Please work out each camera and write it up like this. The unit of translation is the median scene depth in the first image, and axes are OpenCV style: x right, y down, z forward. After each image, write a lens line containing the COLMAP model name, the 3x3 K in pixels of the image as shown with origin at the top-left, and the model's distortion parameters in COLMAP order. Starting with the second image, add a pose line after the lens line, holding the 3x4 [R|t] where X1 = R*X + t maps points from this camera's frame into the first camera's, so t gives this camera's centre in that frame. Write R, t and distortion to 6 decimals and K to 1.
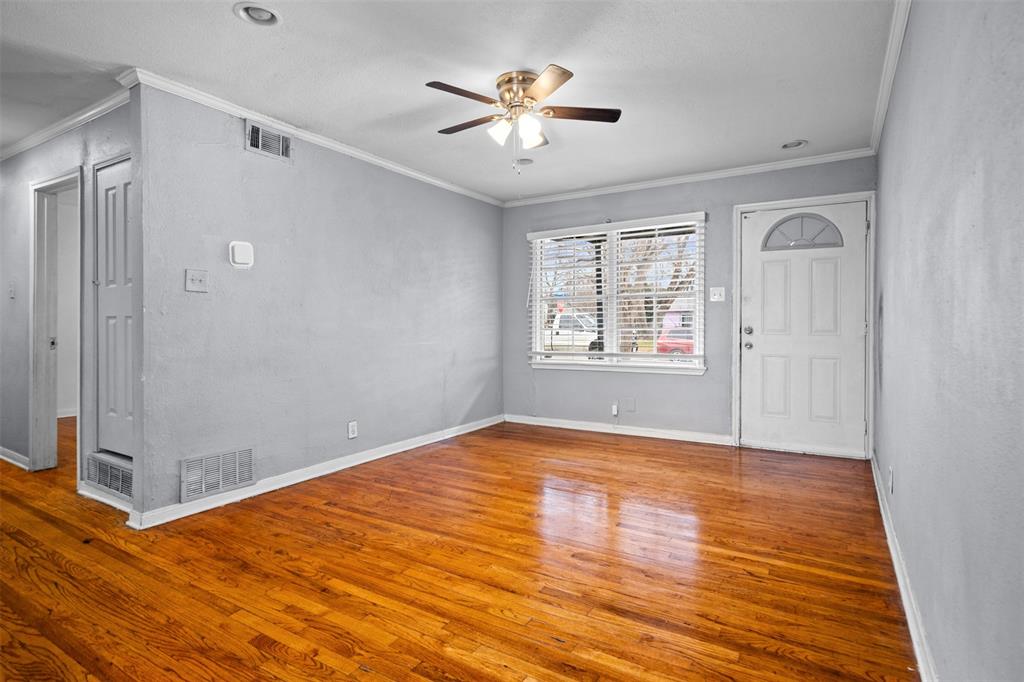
lens RADIAL K [[522.8, 0, 511.3], [0, 522.8, 324.7], [0, 0, 1]] dist [-0.000630, -0.000092]
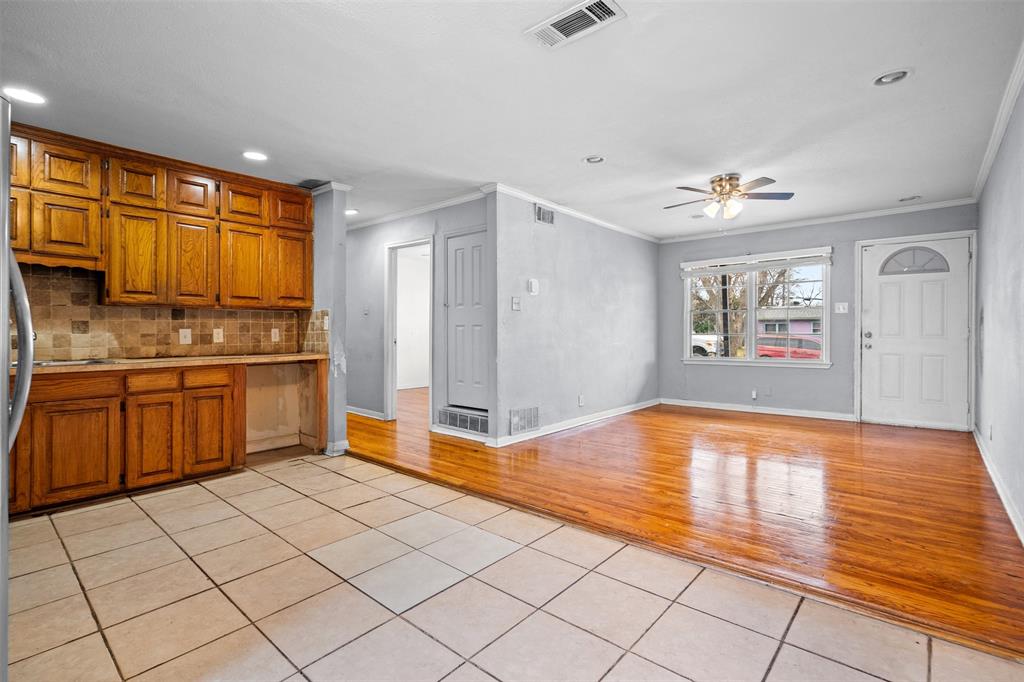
lens RADIAL K [[481.9, 0, 510.4], [0, 481.9, 331.9], [0, 0, 1]] dist [0.000889, 0.000294]
pose [[0.987817, -0.000360, -0.155617, -0.352609], [0.000129, 0.999999, -0.001499, 0.007318], [0.155618, 0.001461, 0.987816, -0.491723]]
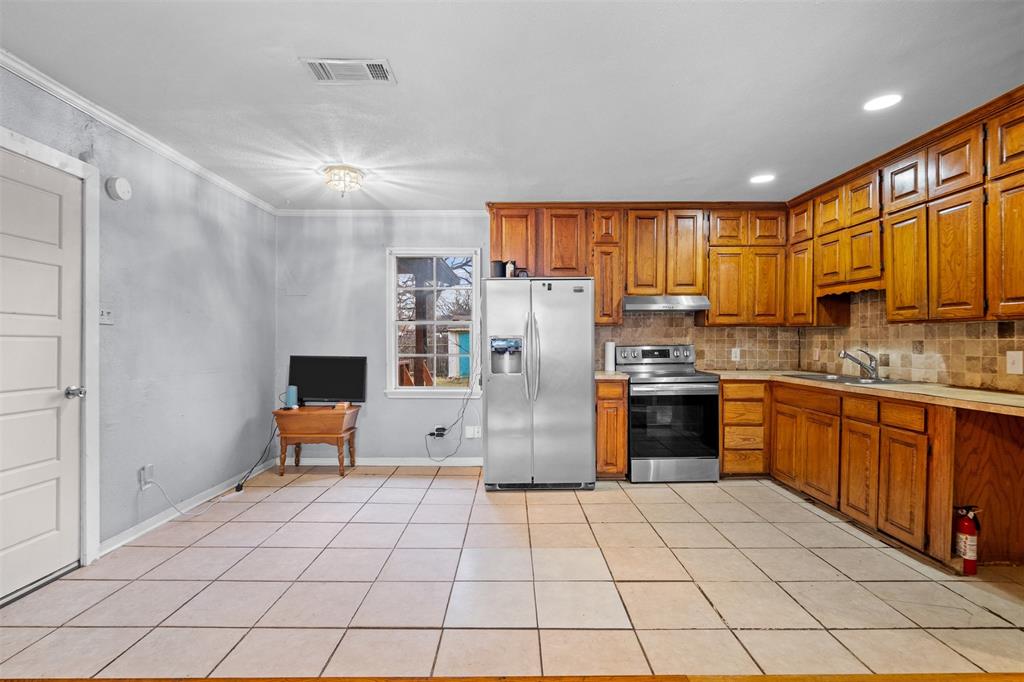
lens RADIAL K [[488.4, 0, 511.4], [0, 488.4, 345.3], [0, 0, 1]] dist [0.000793, 0.000171]
pose [[-0.845296, 0.004413, -0.534280, -0.187360], [-0.003765, 0.999892, 0.014214, -0.021282], [0.534285, 0.014026, -0.845188, 0.858092]]
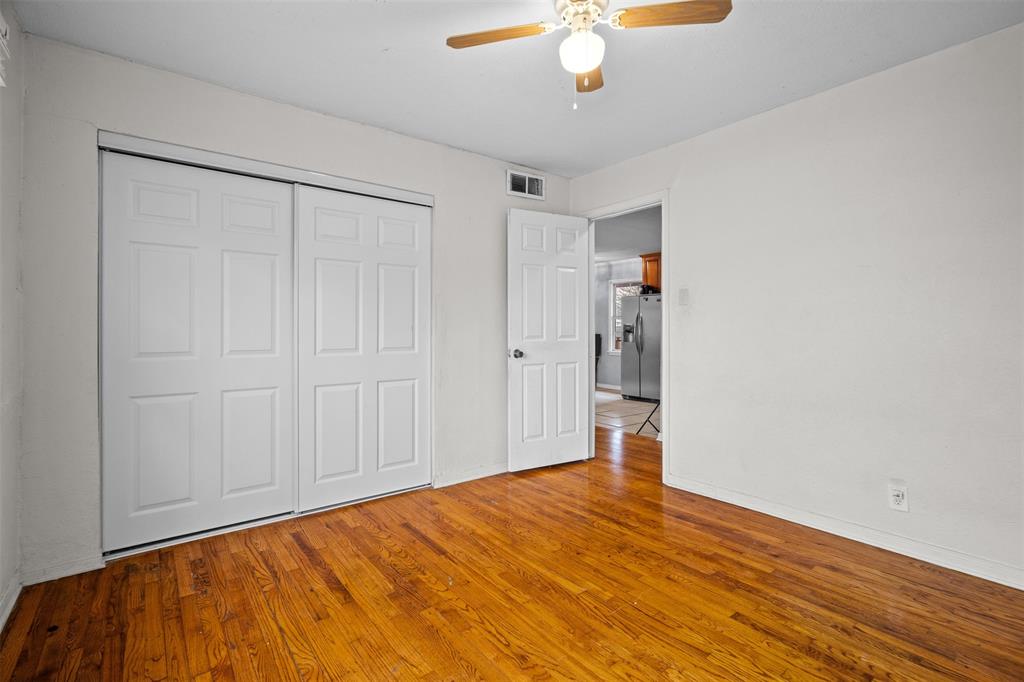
lens RADIAL K [[481.9, 0, 510.4], [0, 481.9, 331.9], [0, 0, 1]] dist [0.000889, 0.000294]
pose [[-0.939631, -0.004232, 0.342164, -1.088322], [0.001404, 0.999867, 0.016225, -0.027194], [-0.342187, 0.015726, -0.939500, 2.345417]]
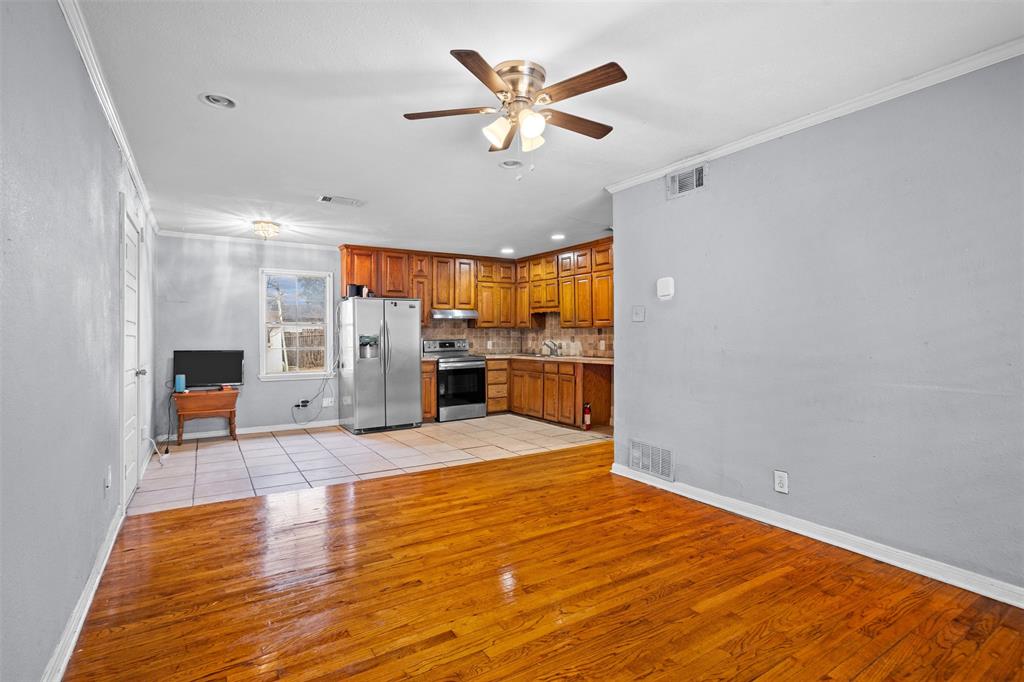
lens RADIAL K [[493.2, 0, 512.0], [0, 493.2, 341.0], [0, 0, 1]] dist [0.000551, 0.000388]
pose [[-0.436323, 0.010110, -0.899733, 0.664396], [-0.000520, 0.999934, 0.011488, -0.023982], [0.899790, 0.005480, -0.436289, 1.173229]]
